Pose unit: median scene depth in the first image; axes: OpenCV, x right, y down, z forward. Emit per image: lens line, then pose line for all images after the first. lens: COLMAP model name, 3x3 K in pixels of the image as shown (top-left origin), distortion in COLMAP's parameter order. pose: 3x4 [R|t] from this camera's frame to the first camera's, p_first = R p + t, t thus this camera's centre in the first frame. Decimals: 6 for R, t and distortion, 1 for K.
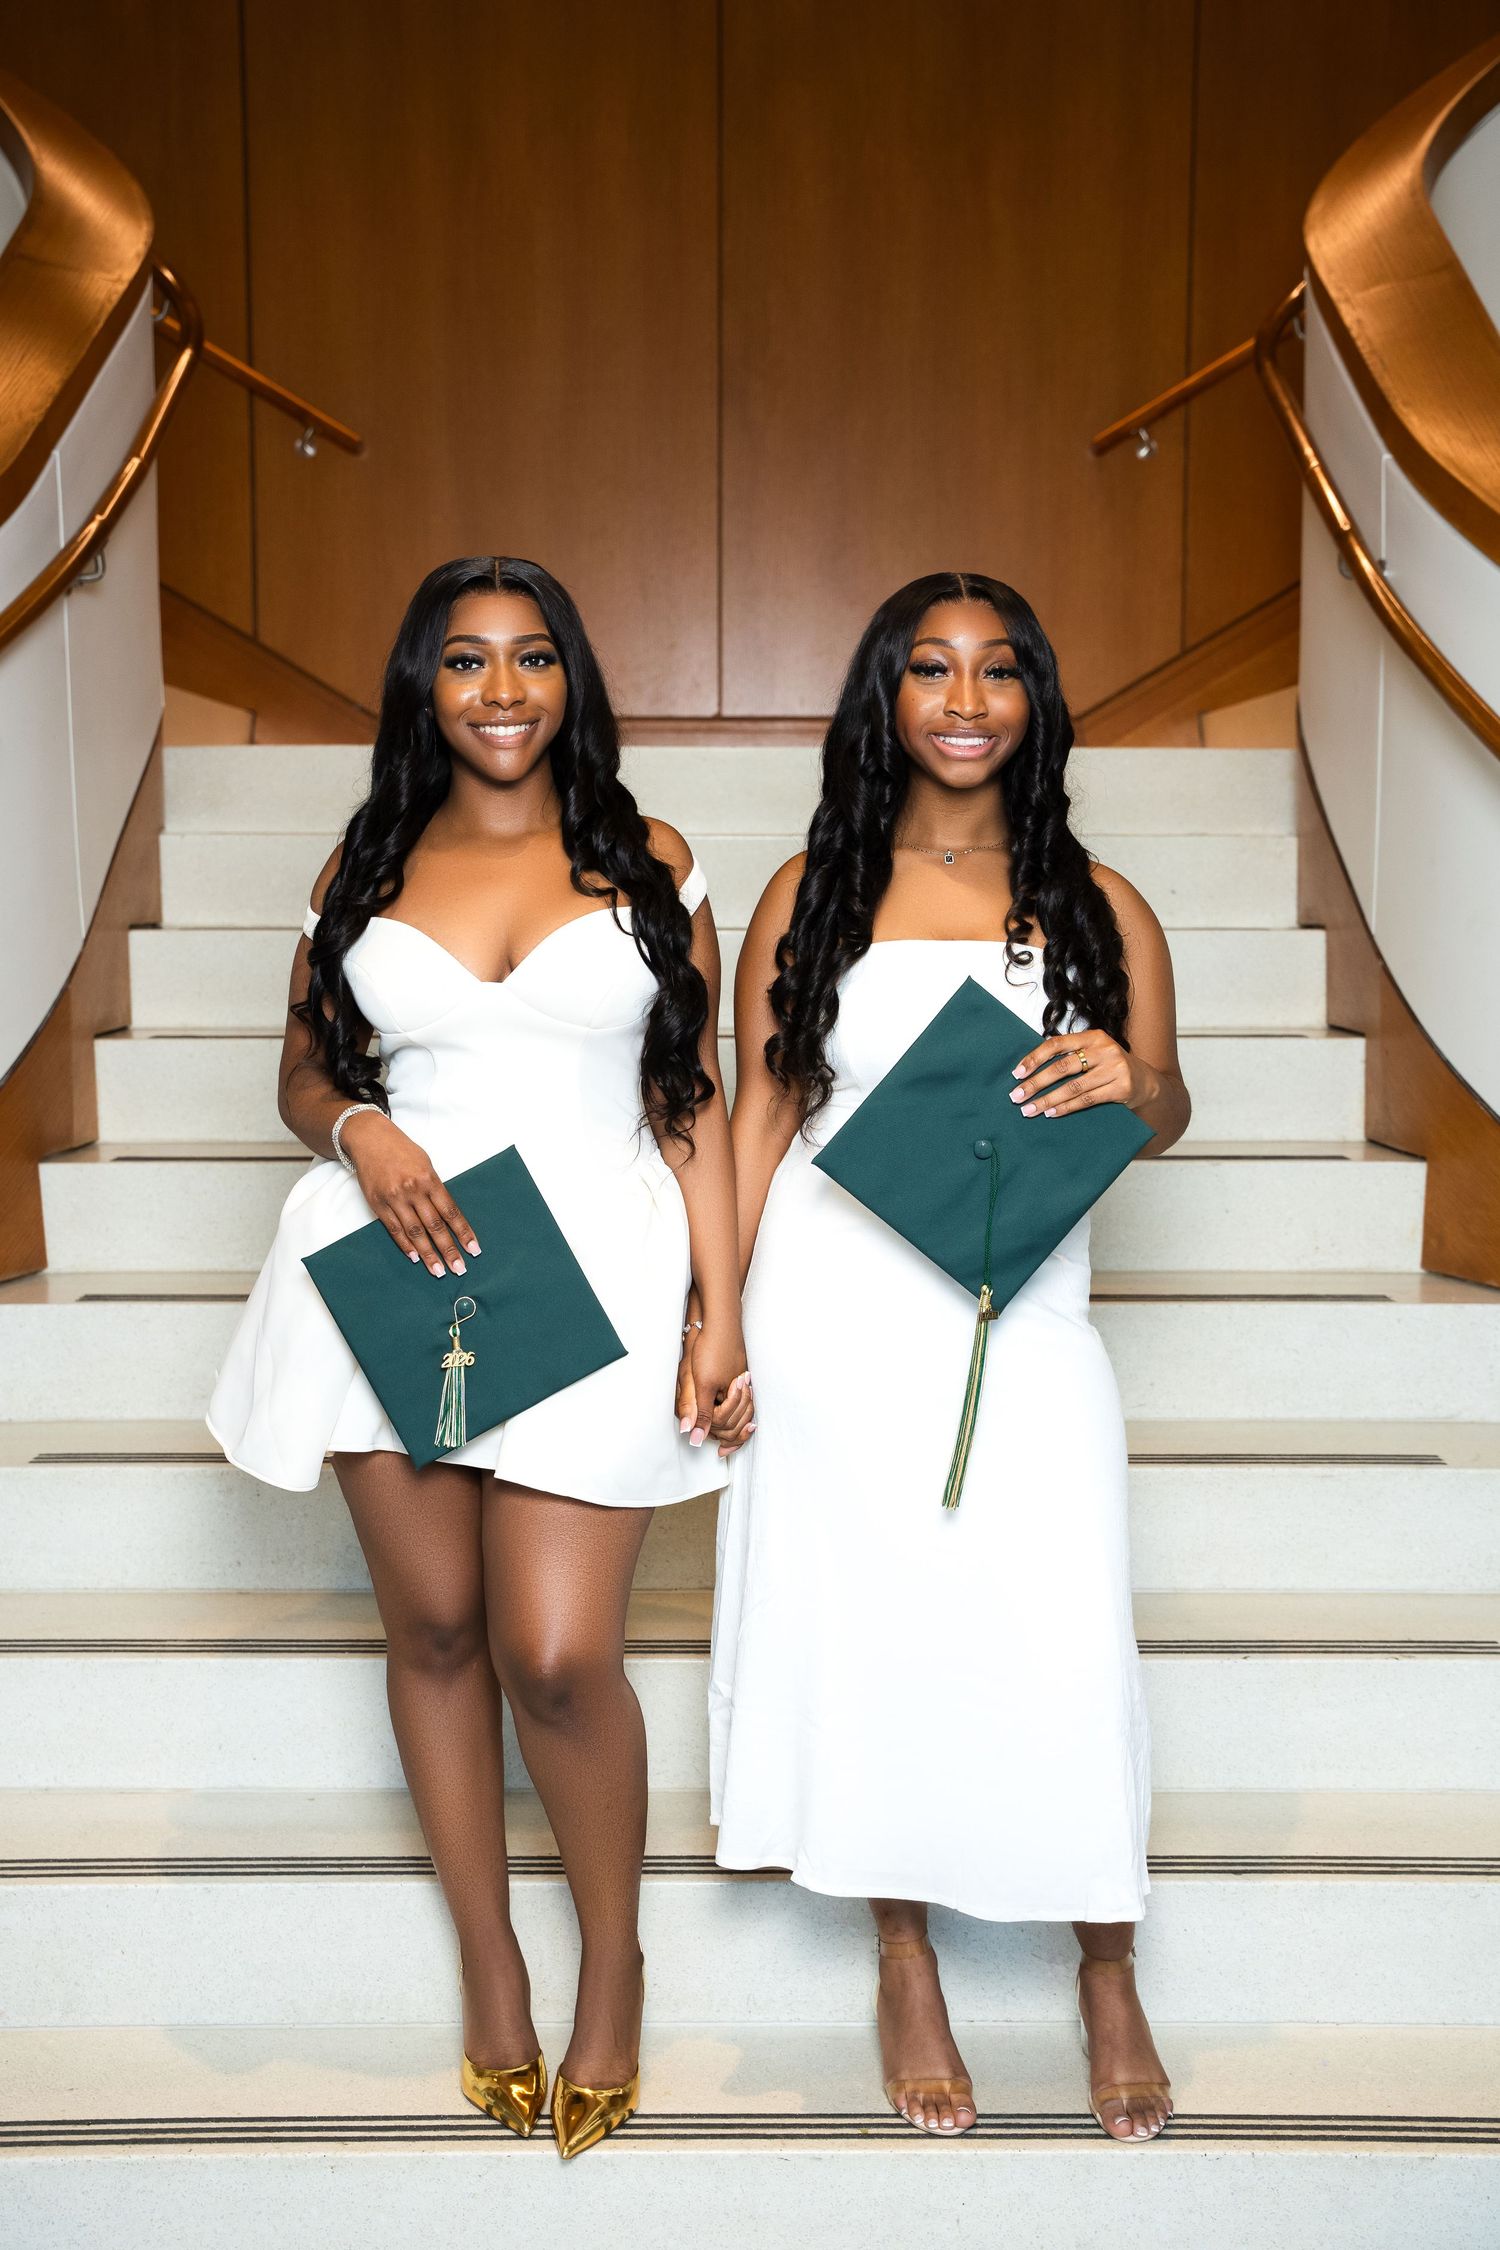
lens RADIAL K [[2705.0, 0, 746.7], [0, 2705.0, 1149.3], [0, 0, 1]] dist [0.015914, 0.321071]
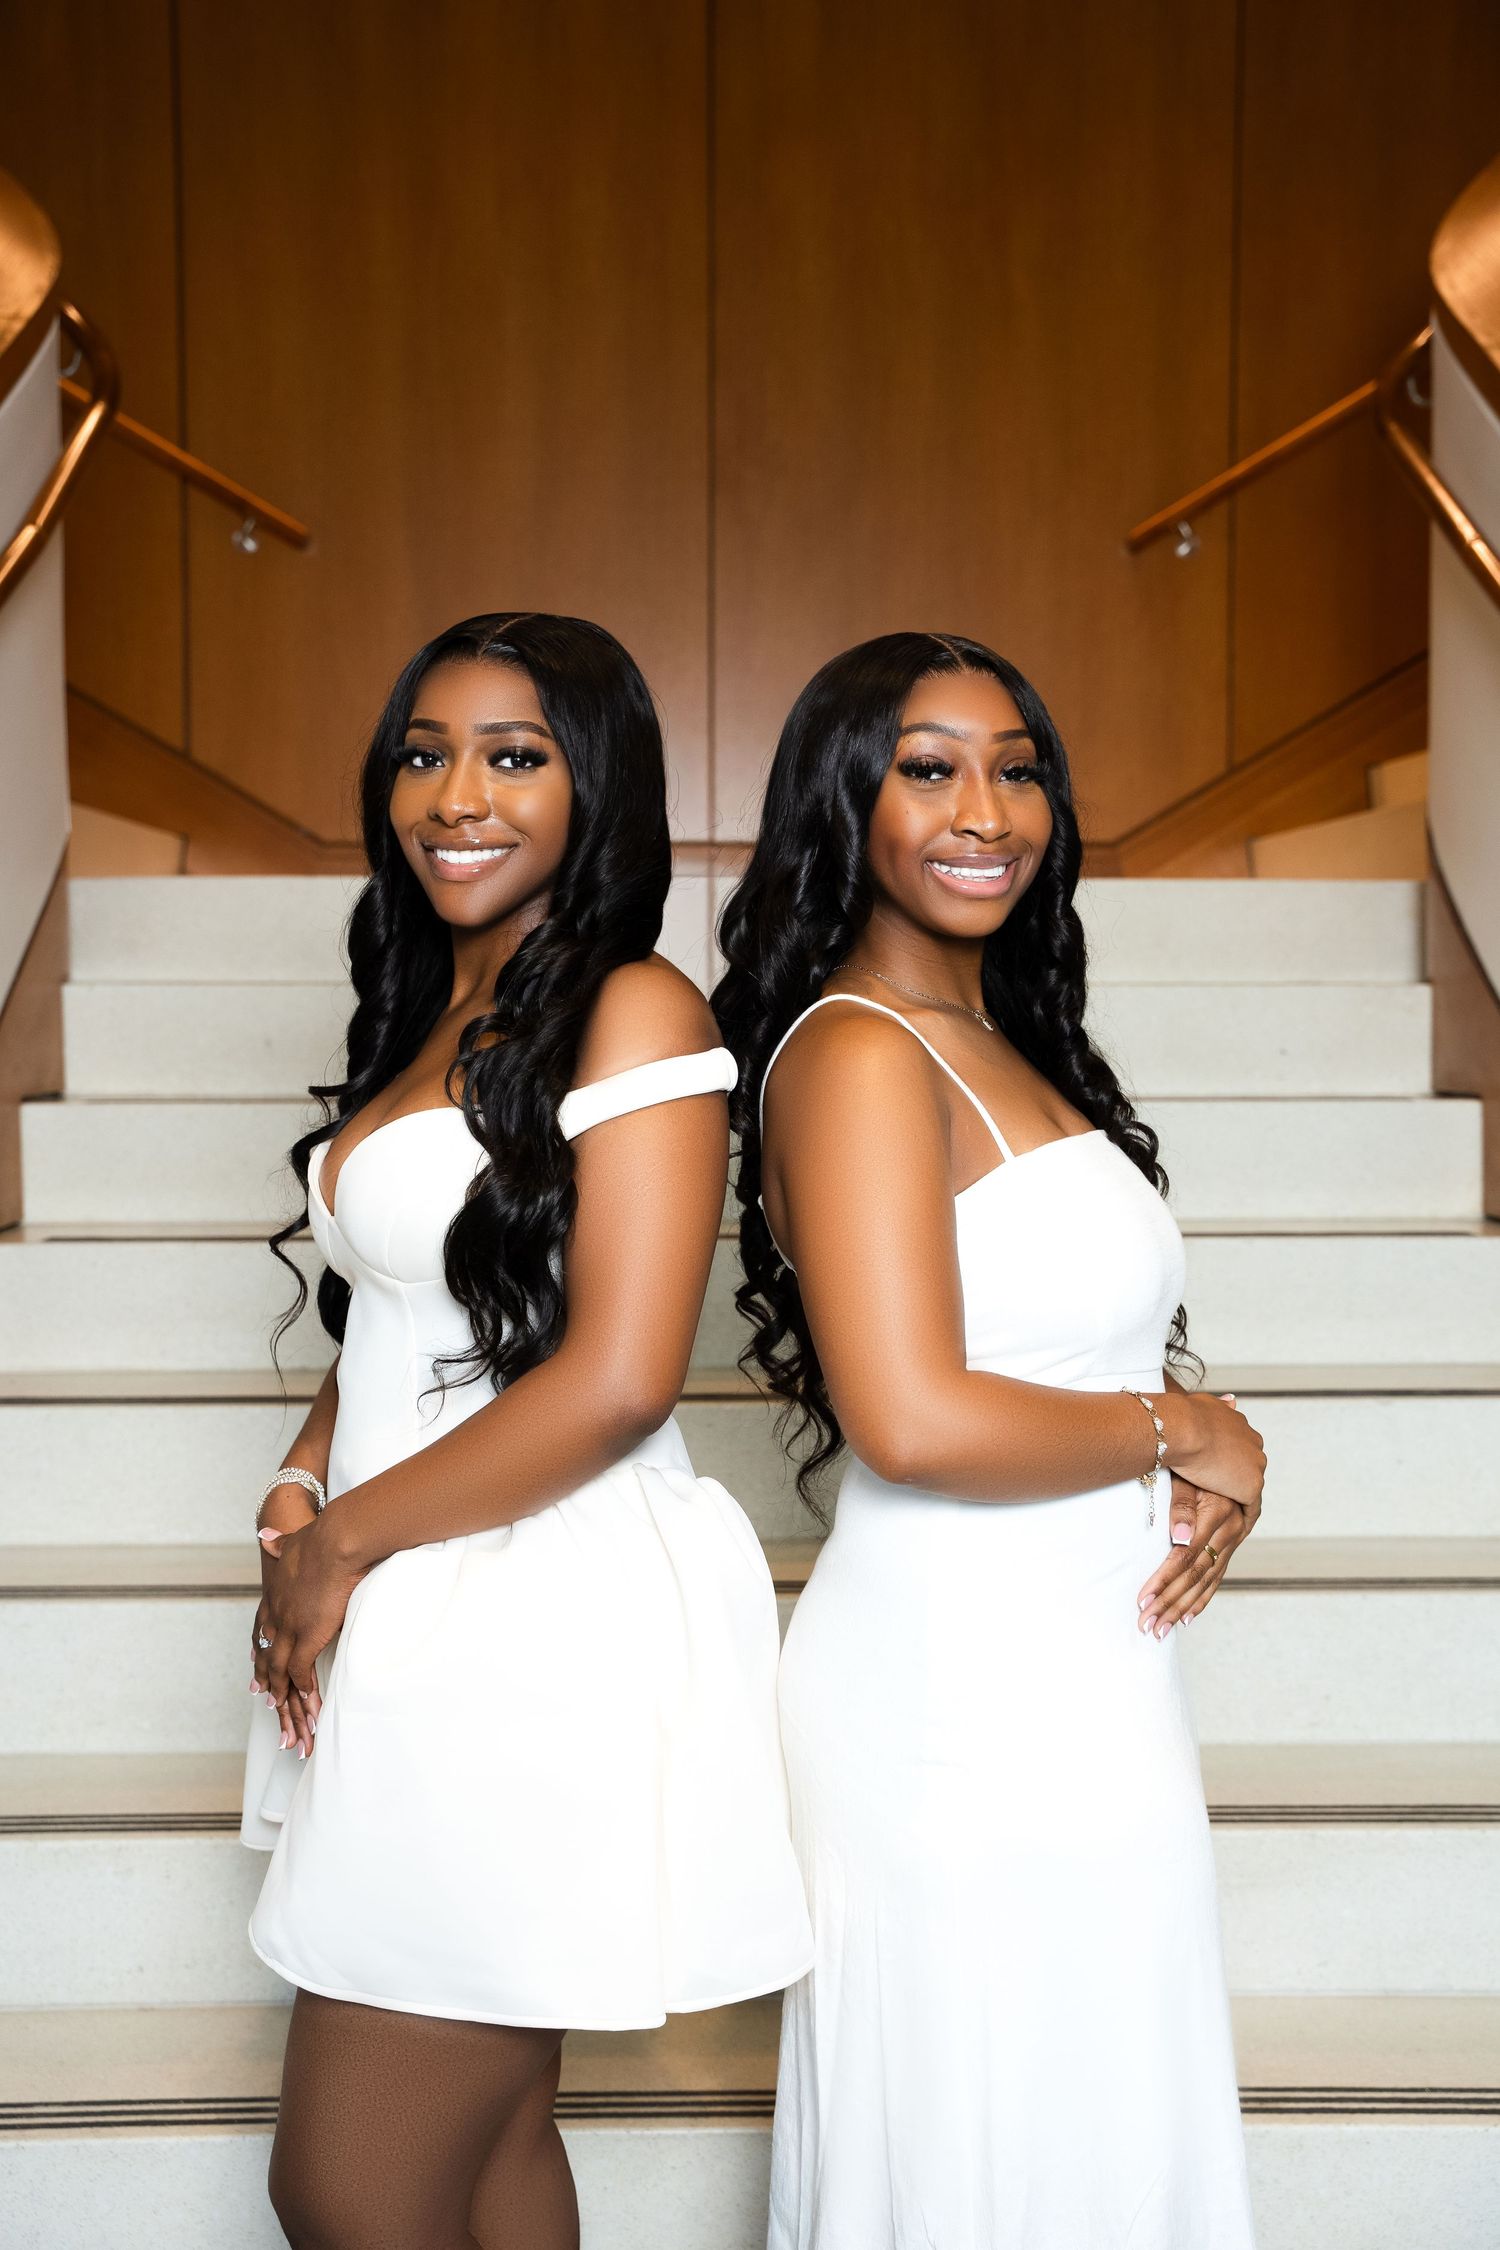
lens RADIAL K [[2705.0, 0, 746.7], [0, 2705.0, 1149.3], [0, 0, 1]] dist [0.015914, 0.321071]
pose [[0.999759, -0.002441, 0.021808, -0.018597], [0.003415, 0.998993, -0.044726, -0.019971], [-0.021677, 0.044790, 0.998761, 0.121200]]
